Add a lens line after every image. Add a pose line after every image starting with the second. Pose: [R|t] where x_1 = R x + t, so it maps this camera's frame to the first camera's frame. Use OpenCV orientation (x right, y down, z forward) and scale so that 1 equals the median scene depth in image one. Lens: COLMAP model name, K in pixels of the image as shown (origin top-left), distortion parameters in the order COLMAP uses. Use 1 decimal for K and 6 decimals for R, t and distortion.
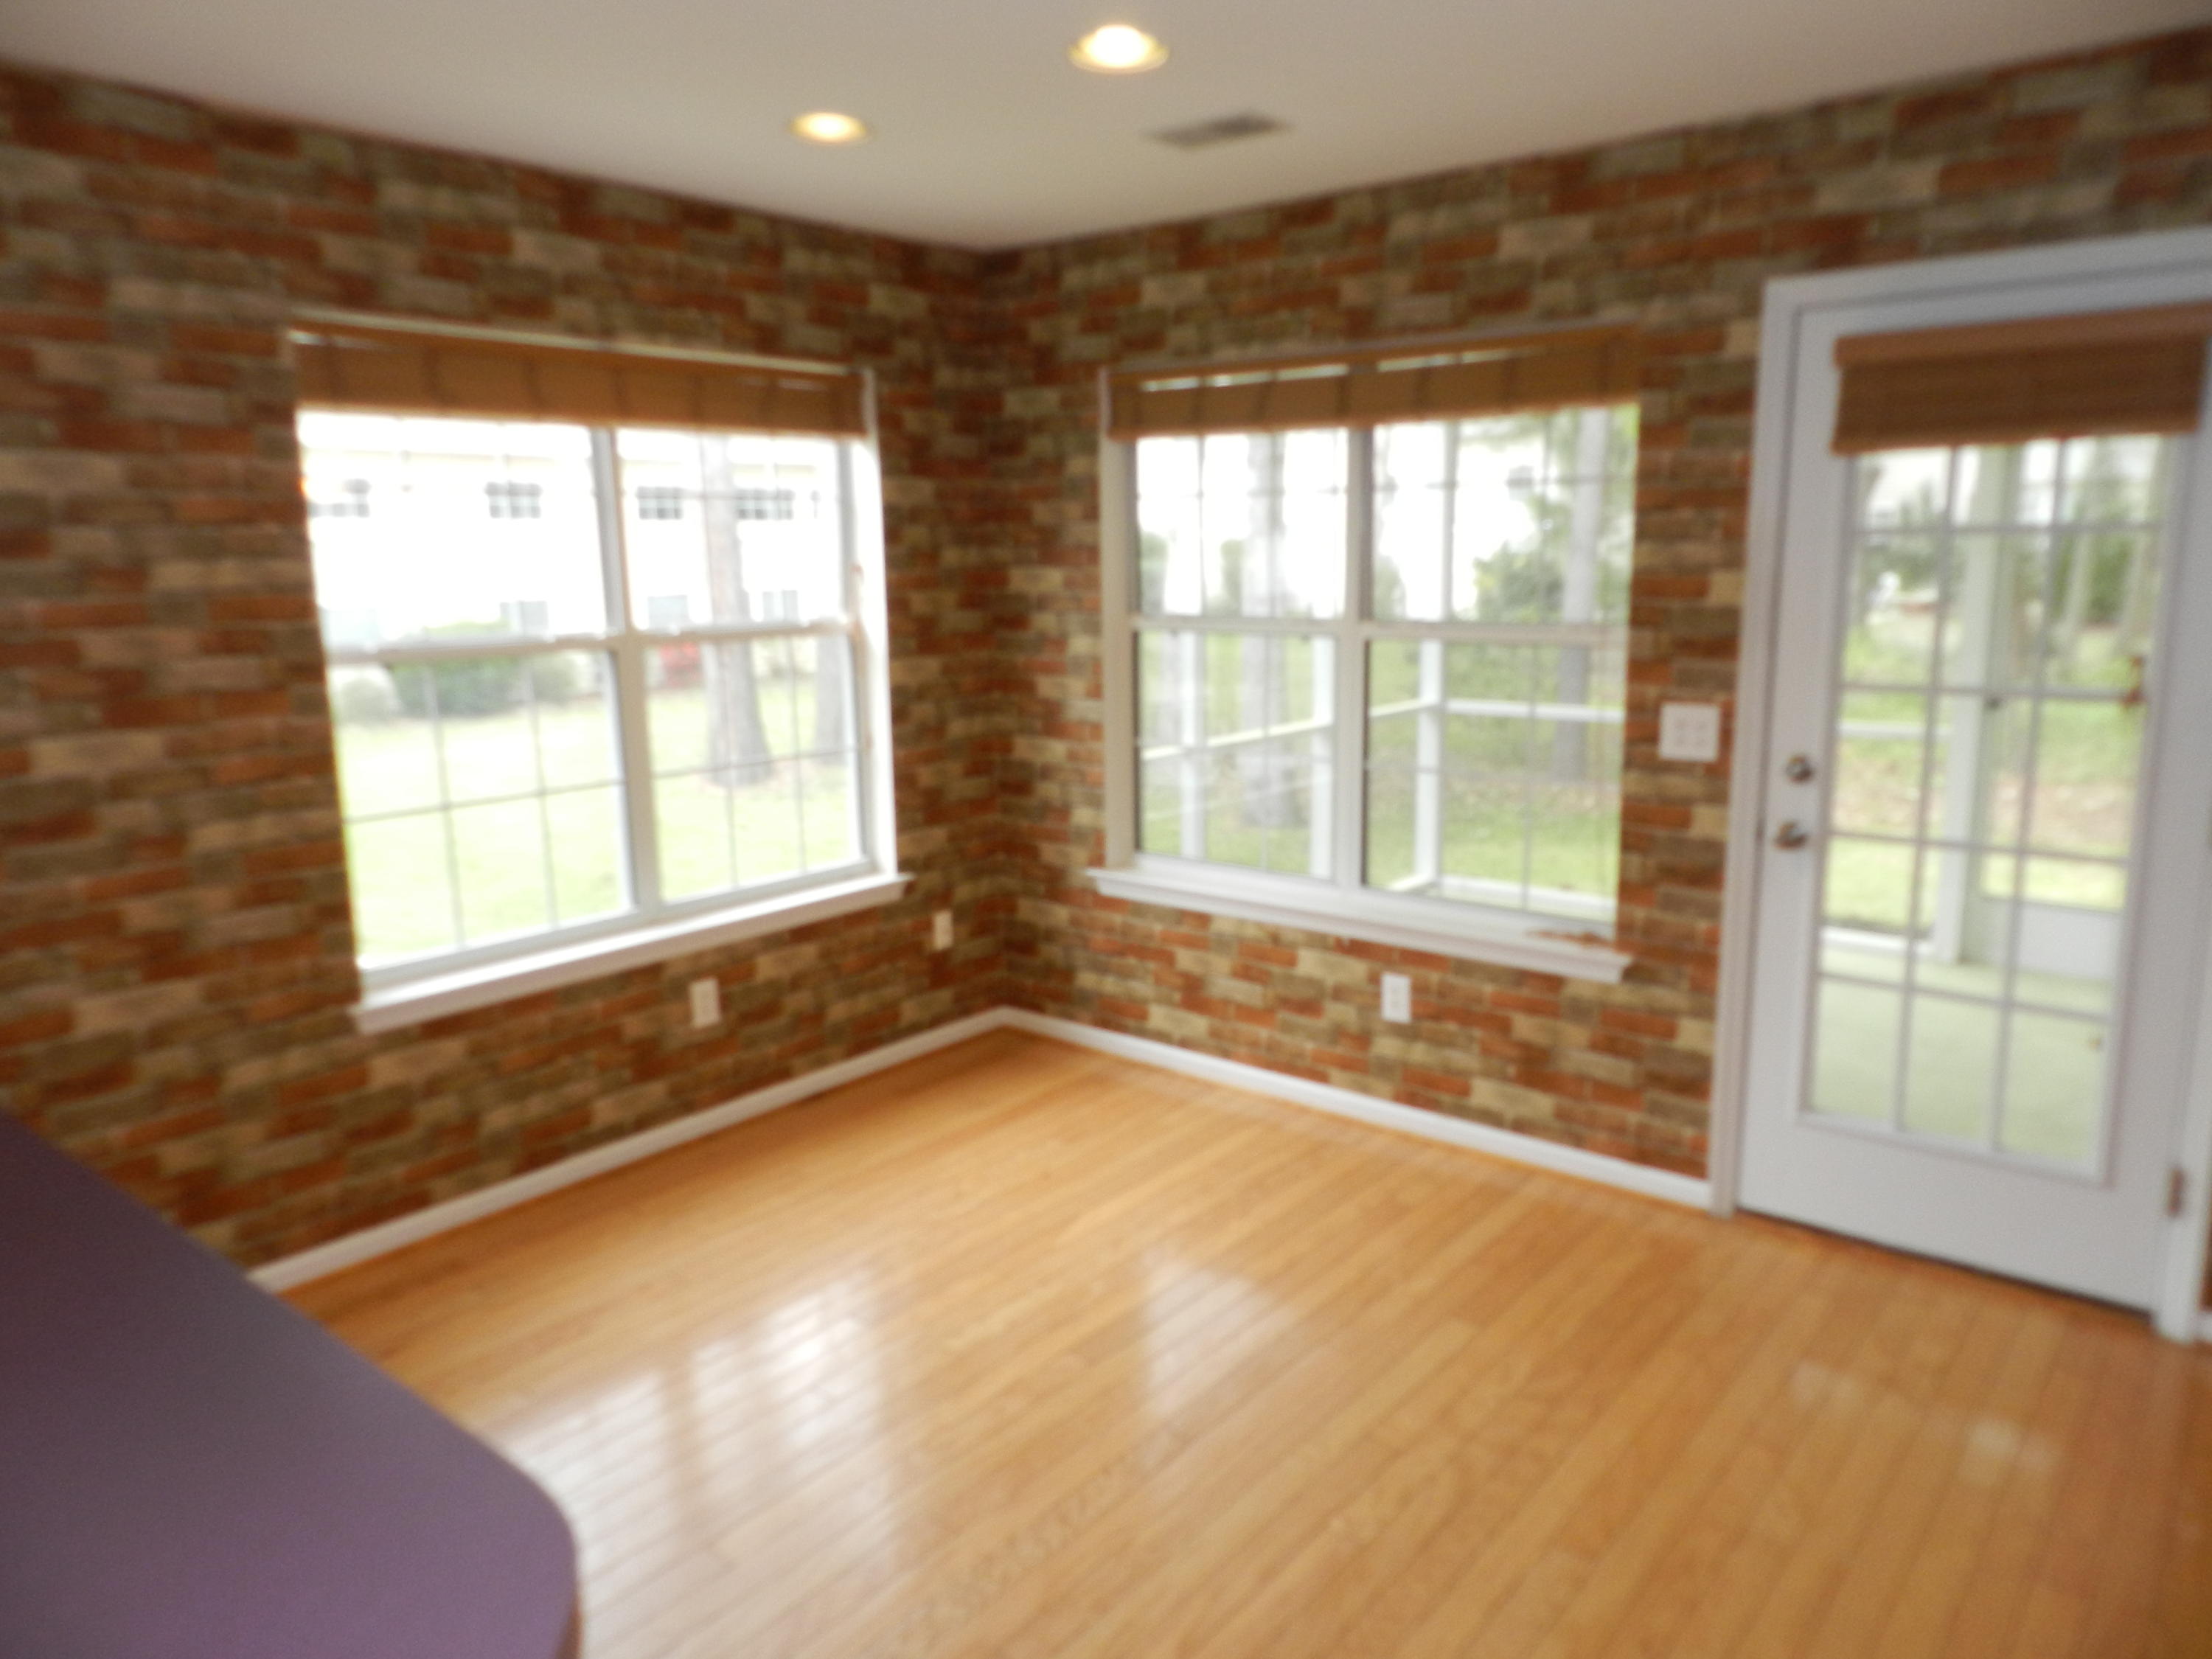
lens RADIAL K [[1495.1, 0, 1099.1], [0, 1495.1, 835.8], [0, 0, 1]] dist [0.013238, -0.001255]
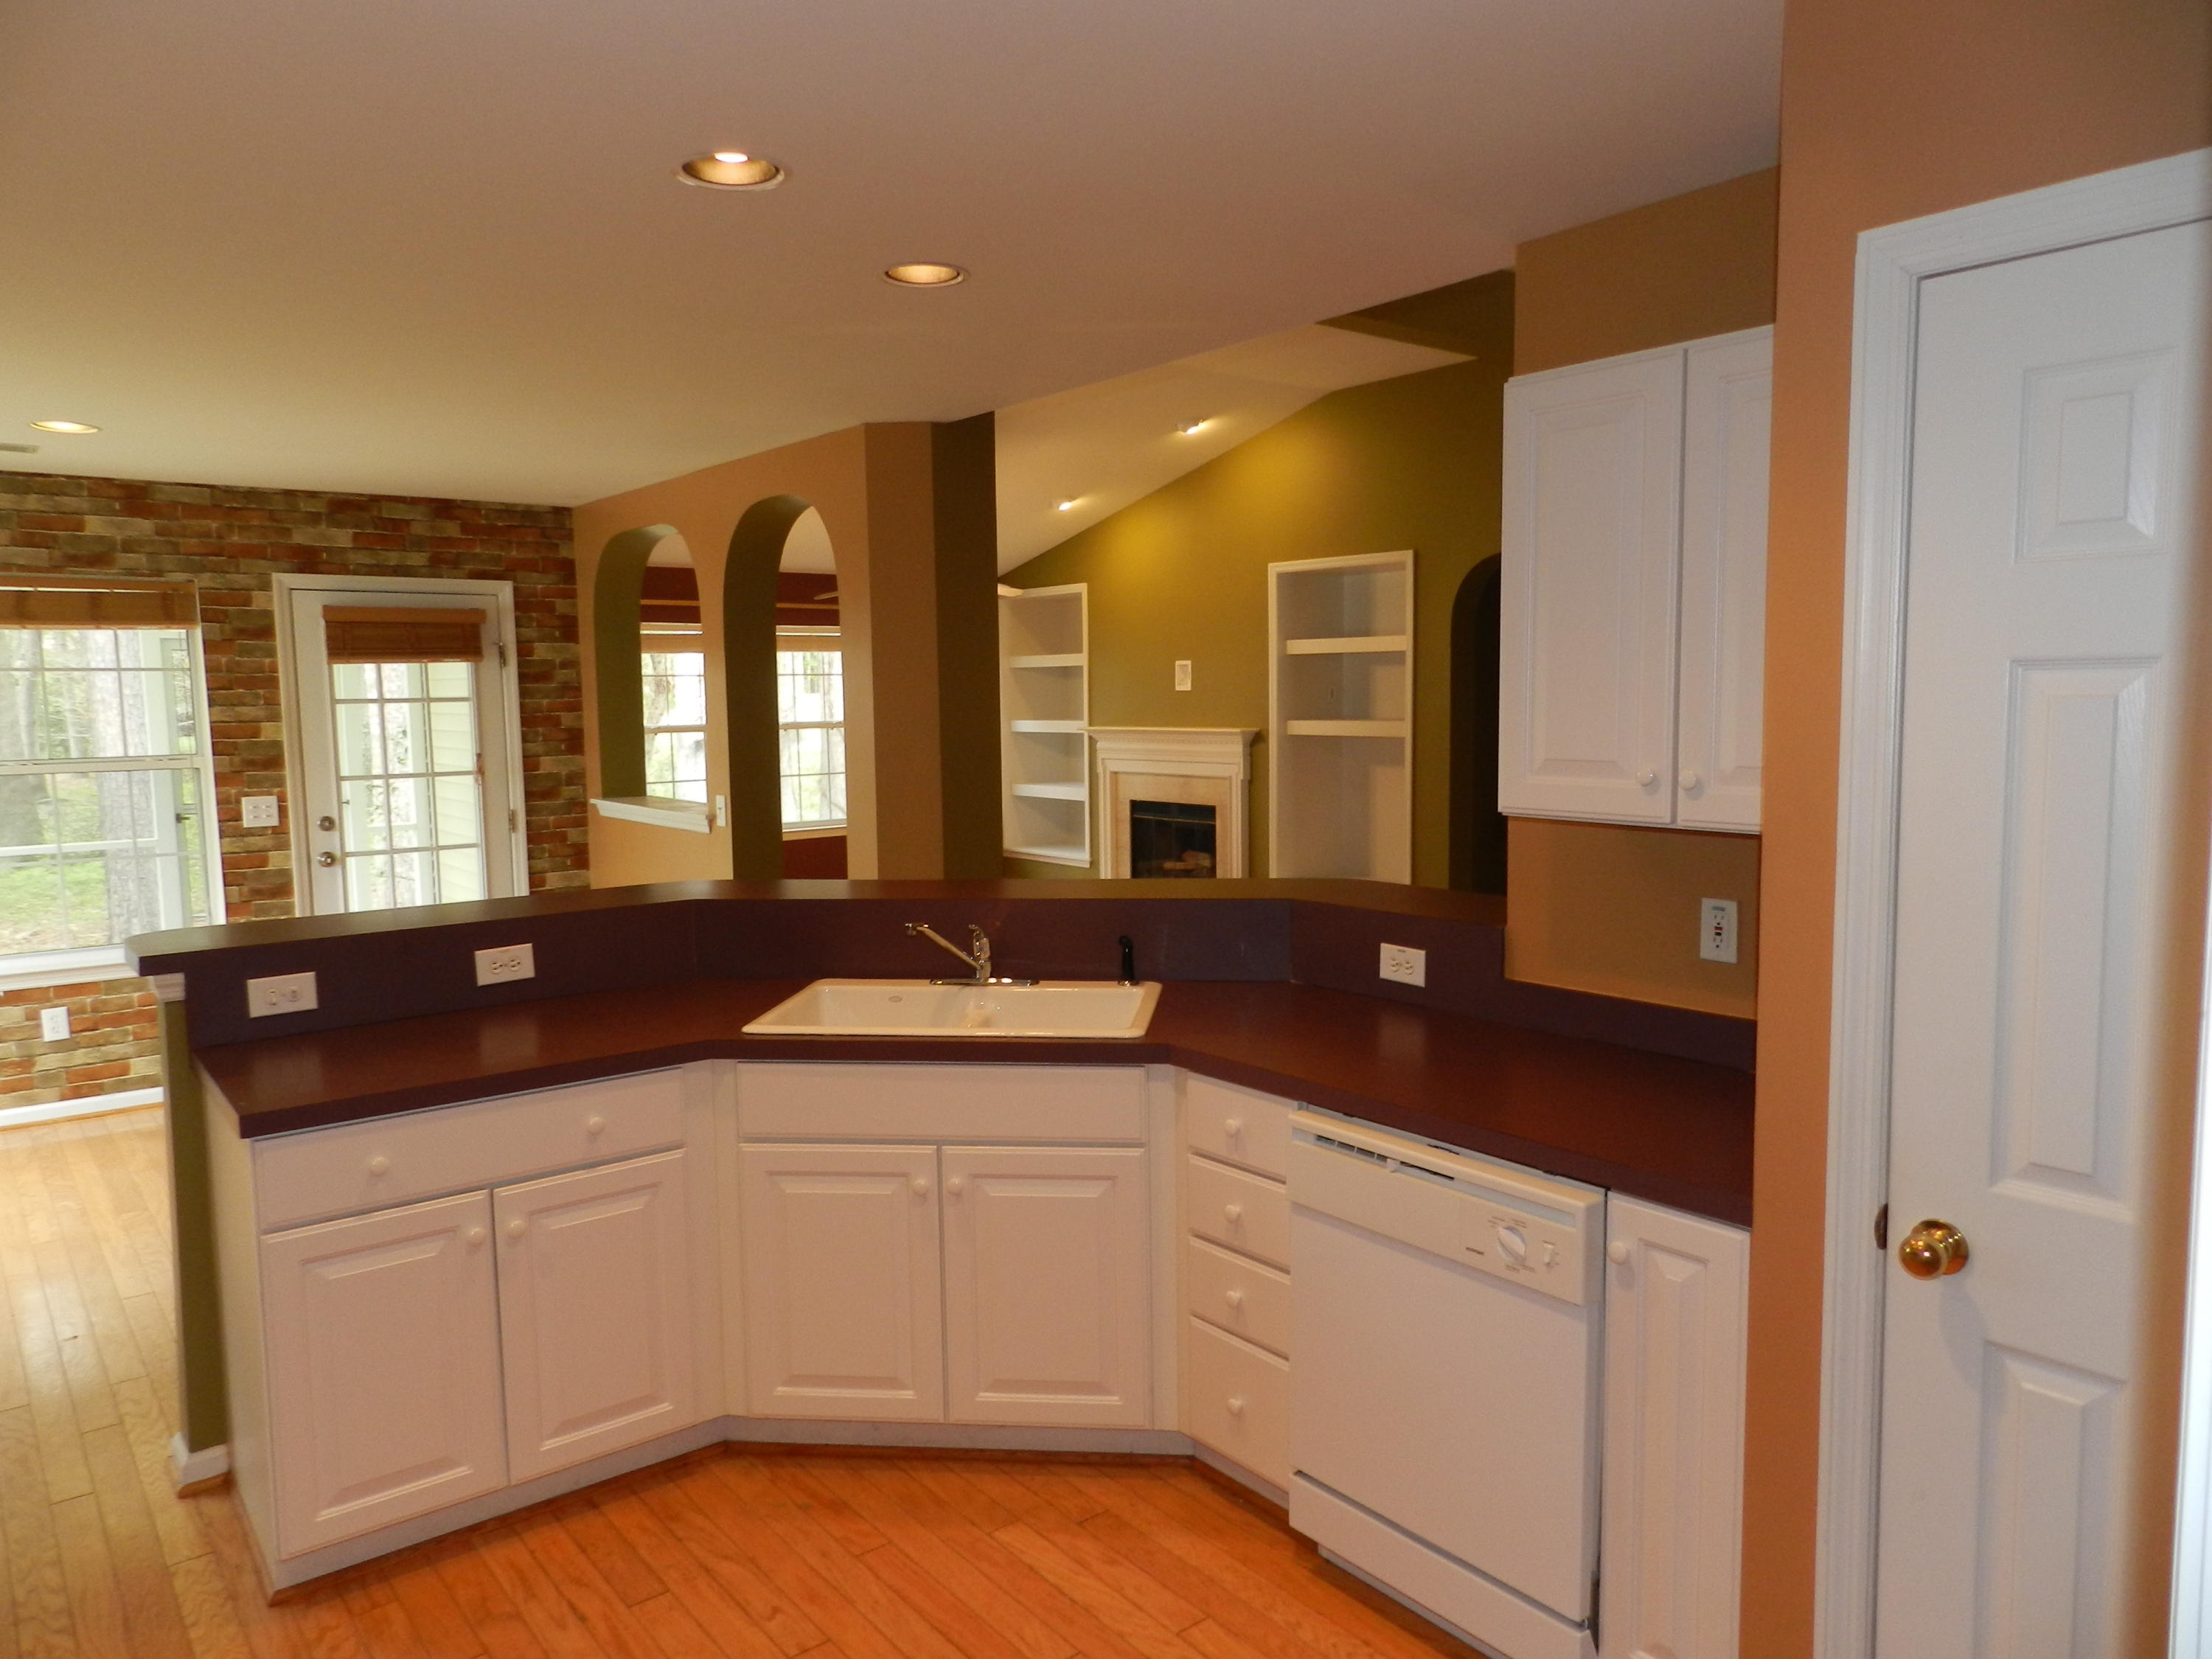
lens RADIAL K [[1495.1, 0, 1104.1], [0, 1495.1, 836.3], [0, 0, 1]] dist [0.013238, -0.001255]
pose [[0.215050, -0.085702, 0.972836, -1.038179], [0.196797, 0.979510, 0.042787, 0.074556], [-0.956569, 0.182250, 0.227509, -0.333702]]
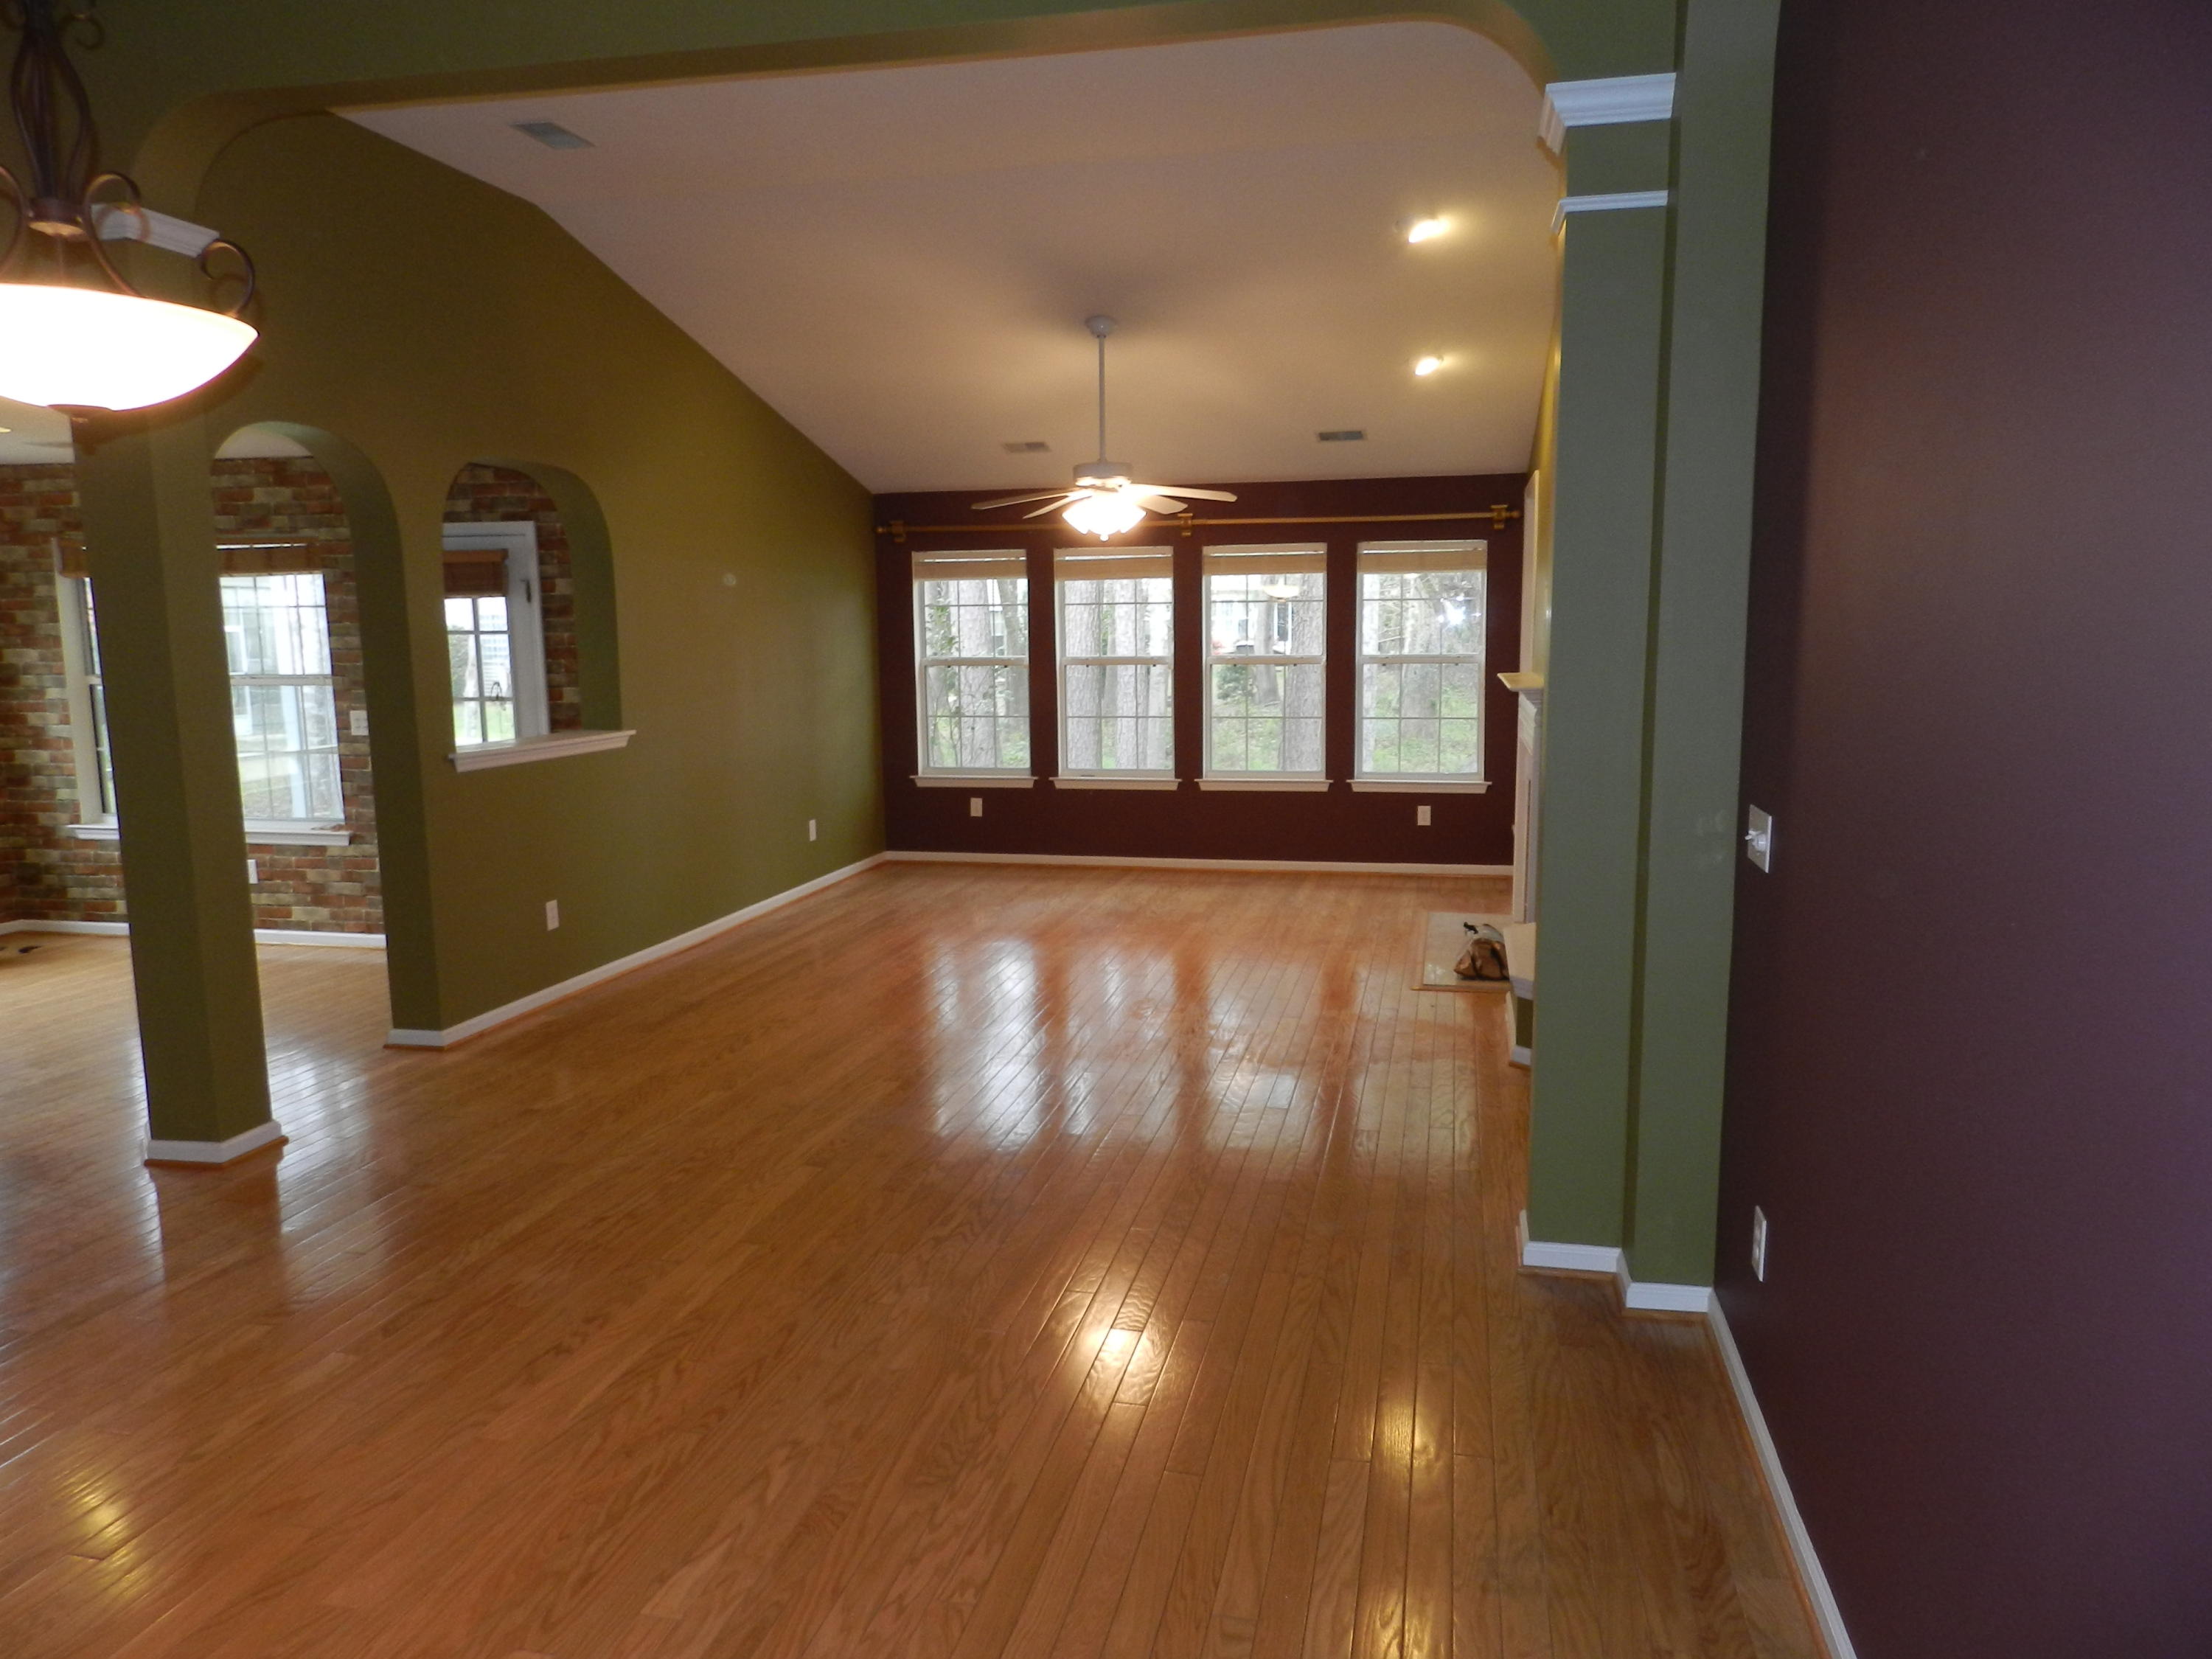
lens RADIAL K [[1495.1, 0, 1116.0], [0, 1495.1, 823.5], [0, 0, 1]] dist [0.013238, -0.001255]
pose [[0.890358, -0.056749, 0.451711, 0.347367], [0.084335, 0.995587, -0.041155, 0.237611], [-0.447382, 0.074738, 0.891215, -1.307630]]
